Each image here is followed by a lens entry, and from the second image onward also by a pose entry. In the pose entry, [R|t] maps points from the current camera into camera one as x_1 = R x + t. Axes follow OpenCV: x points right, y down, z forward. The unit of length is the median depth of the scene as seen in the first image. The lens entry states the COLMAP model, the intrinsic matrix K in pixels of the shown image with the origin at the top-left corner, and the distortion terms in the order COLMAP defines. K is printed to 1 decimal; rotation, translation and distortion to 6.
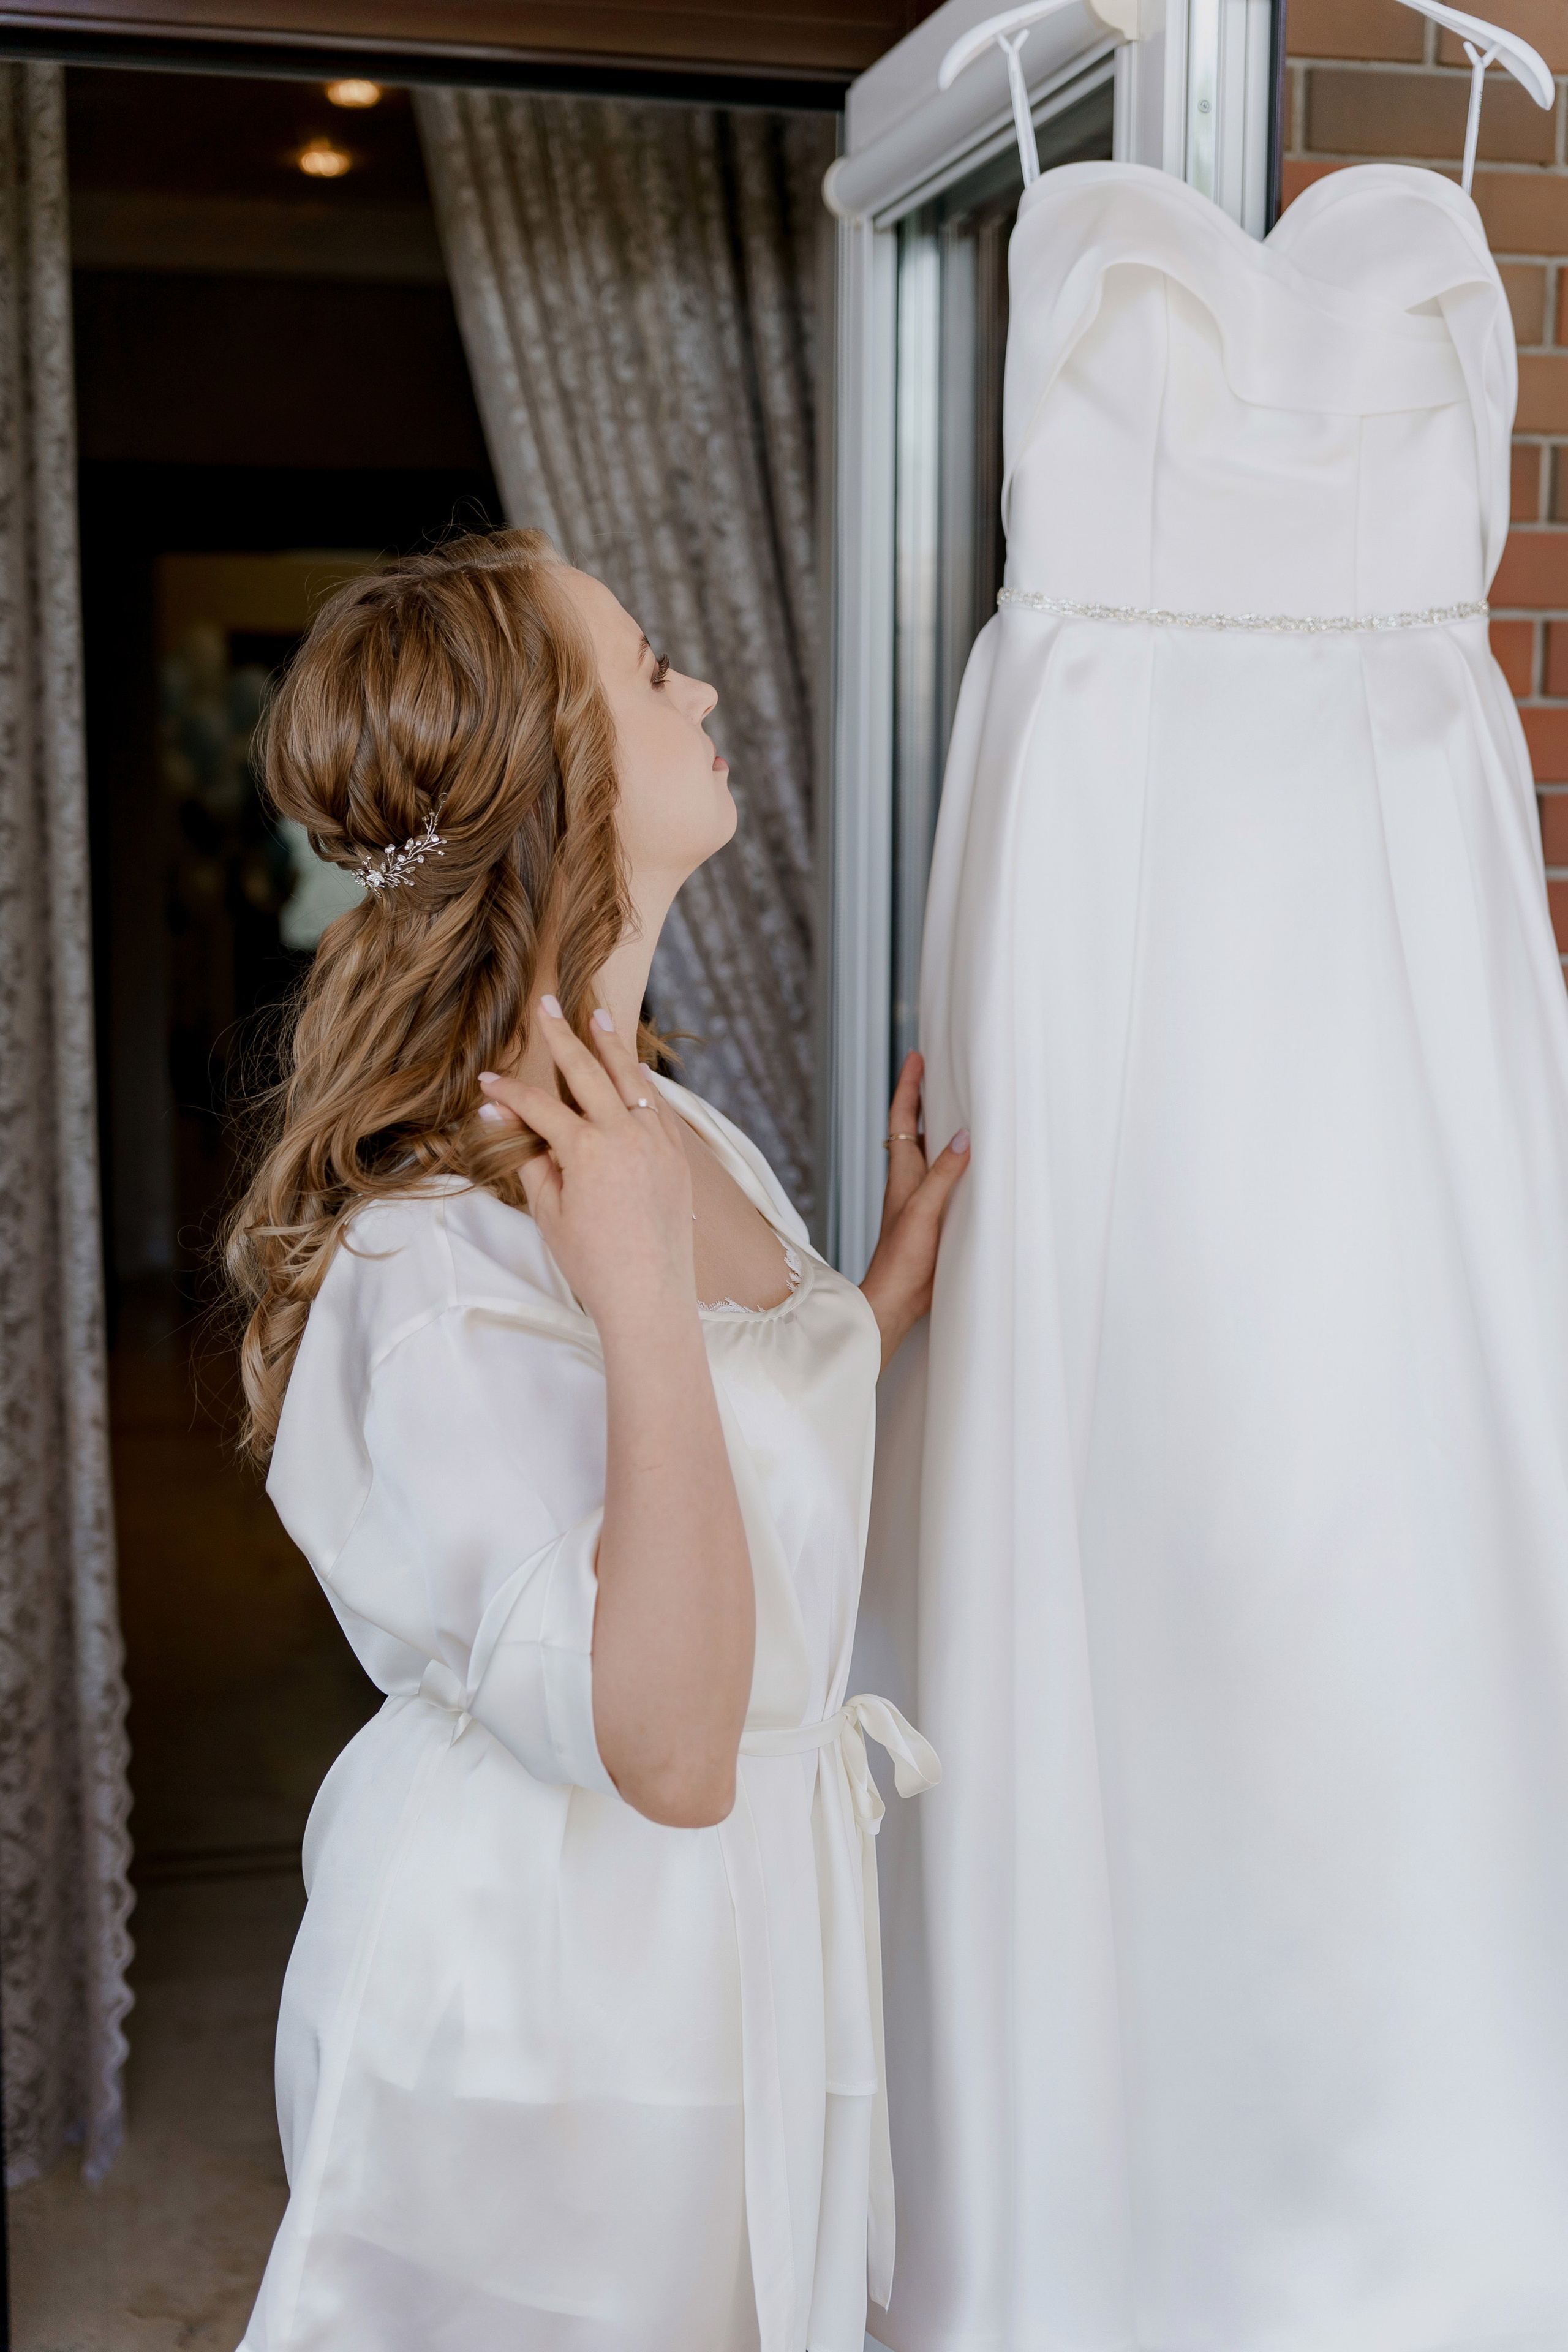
lens RADIAL K [[2929.3, 0, 784.0], [0, 2929.3, 1176.0], [0, 0, 1]] dist [-0.000892, -0.049863]
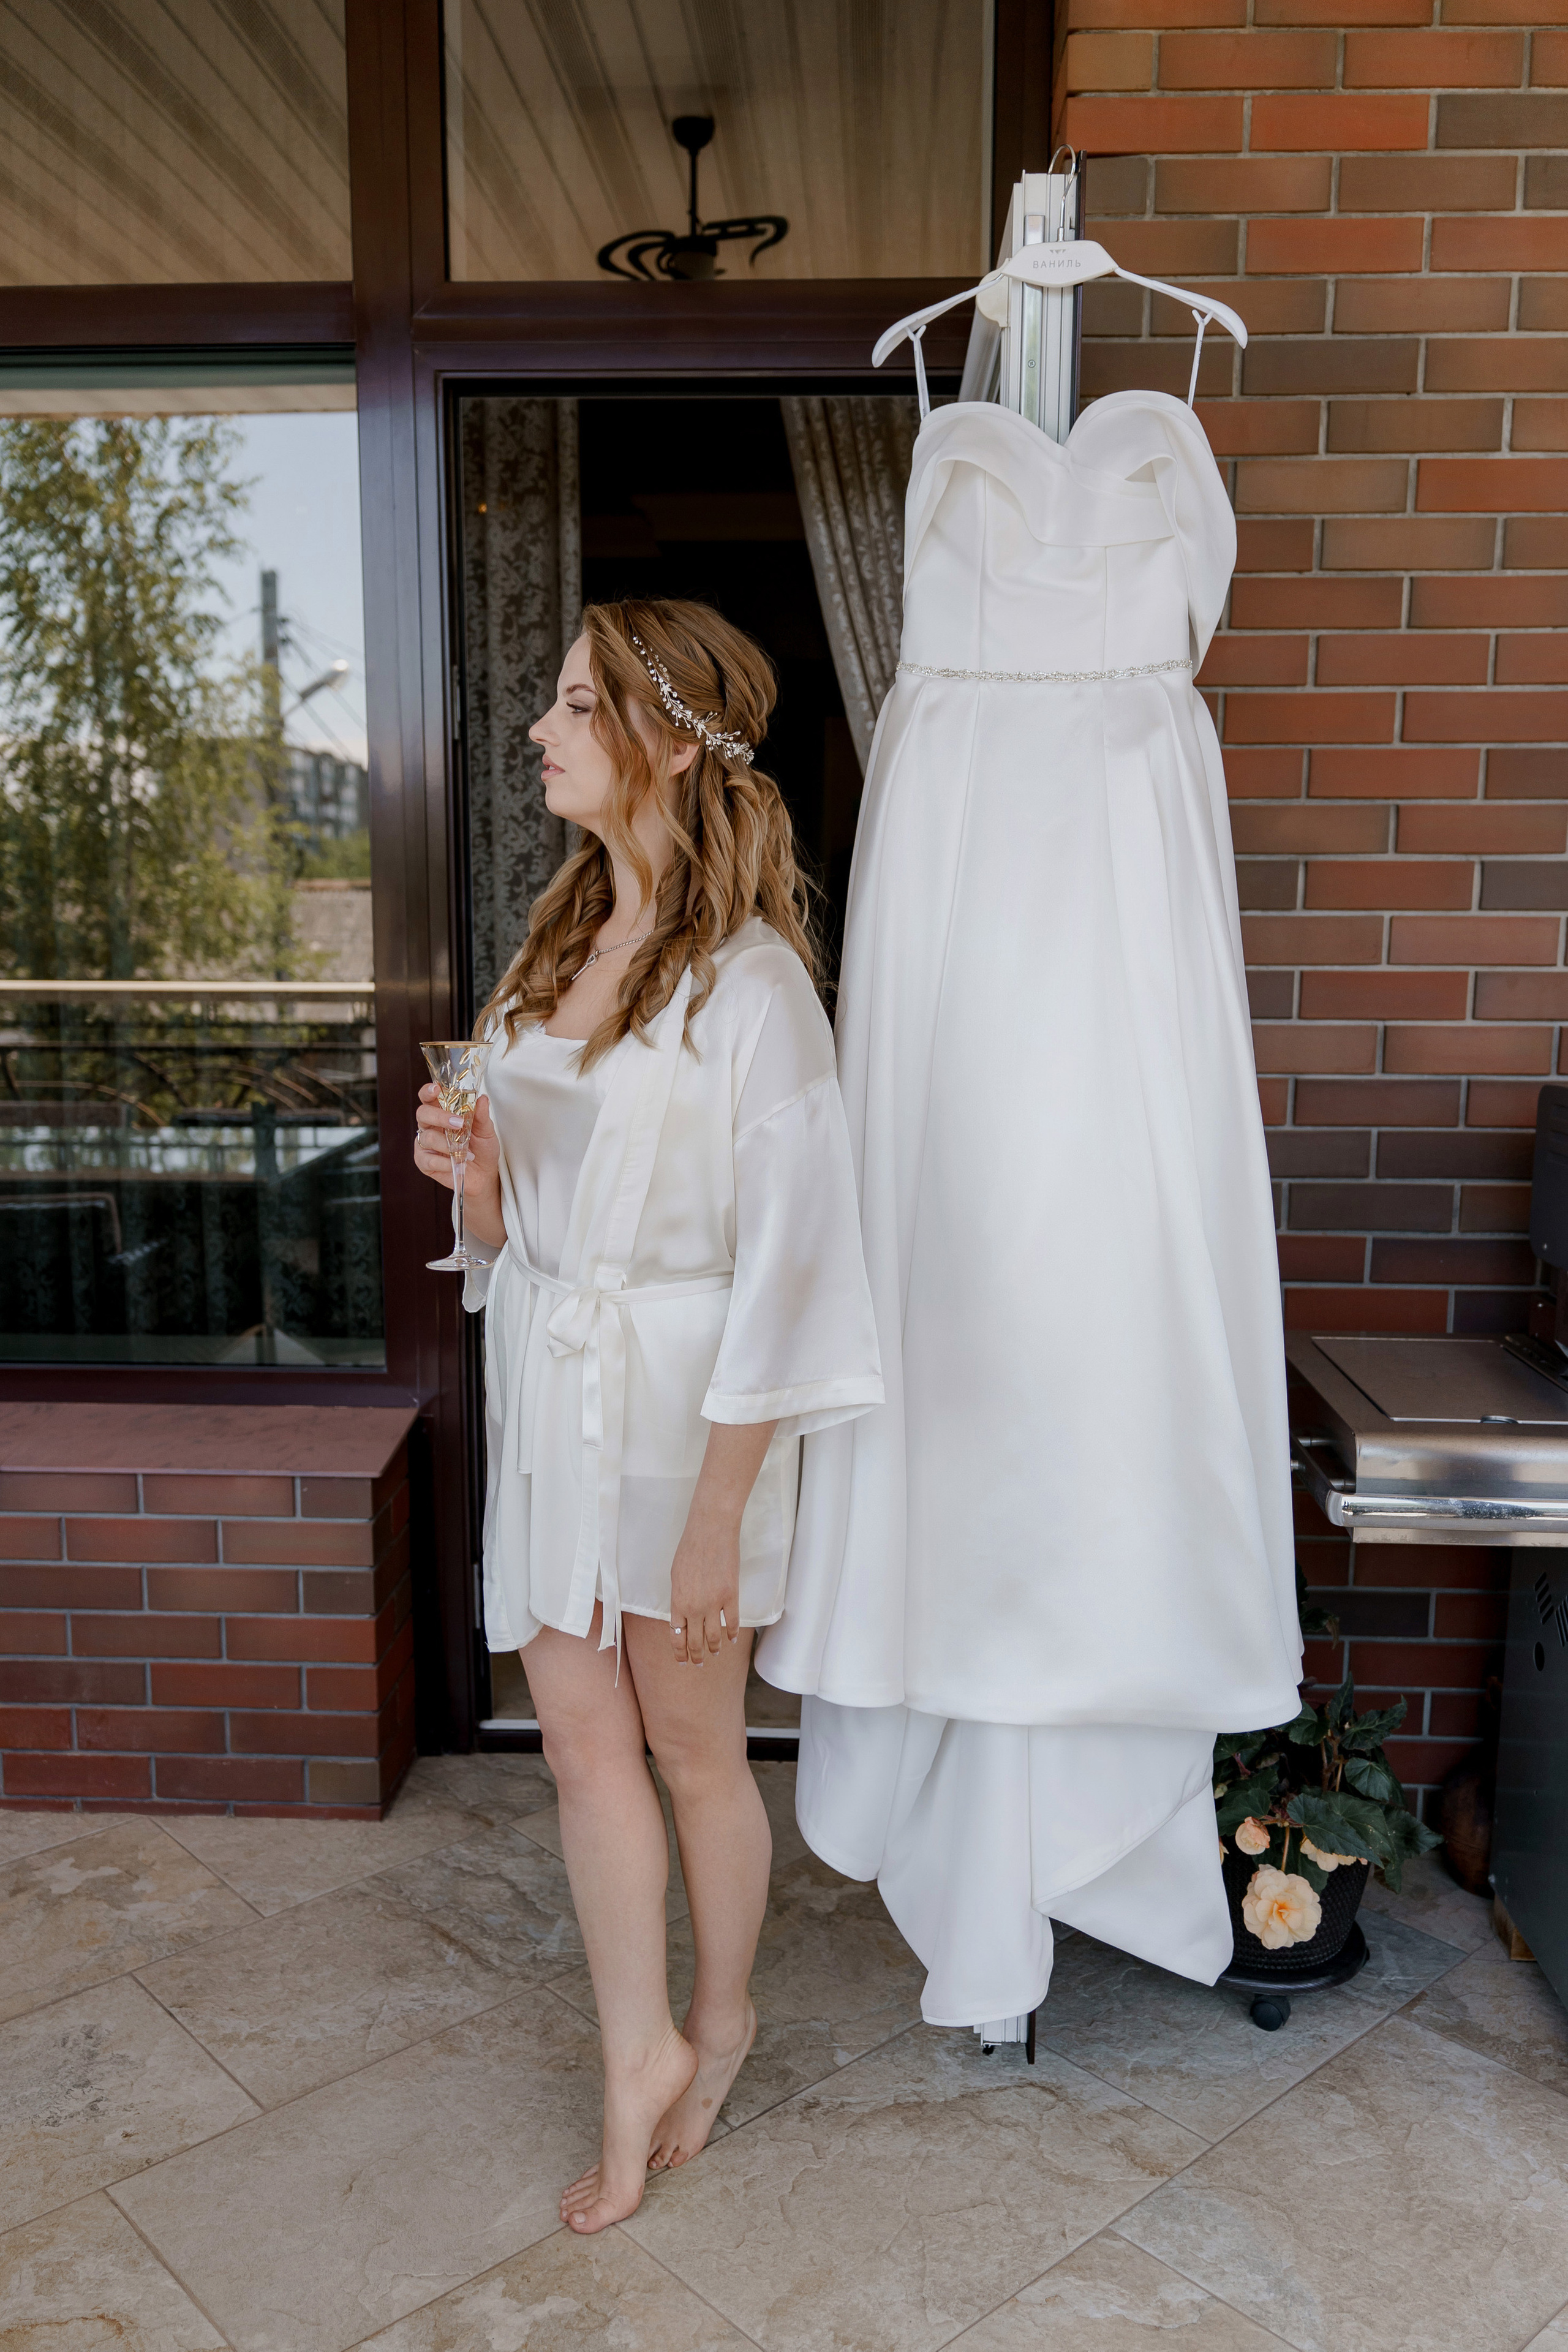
lens RADIAL K [[1846.1, 0, 784.0], [0, 1846.1, 1176.0], [0, 0, 1]] dist [0.006099, 0.004865]
pose [[0.963494, 0.038213, -0.264989, 0.174684], [-0.030332, 0.998969, 0.033773, 0.035852], [0.266007, -0.024503, 0.963660, -0.032474]]
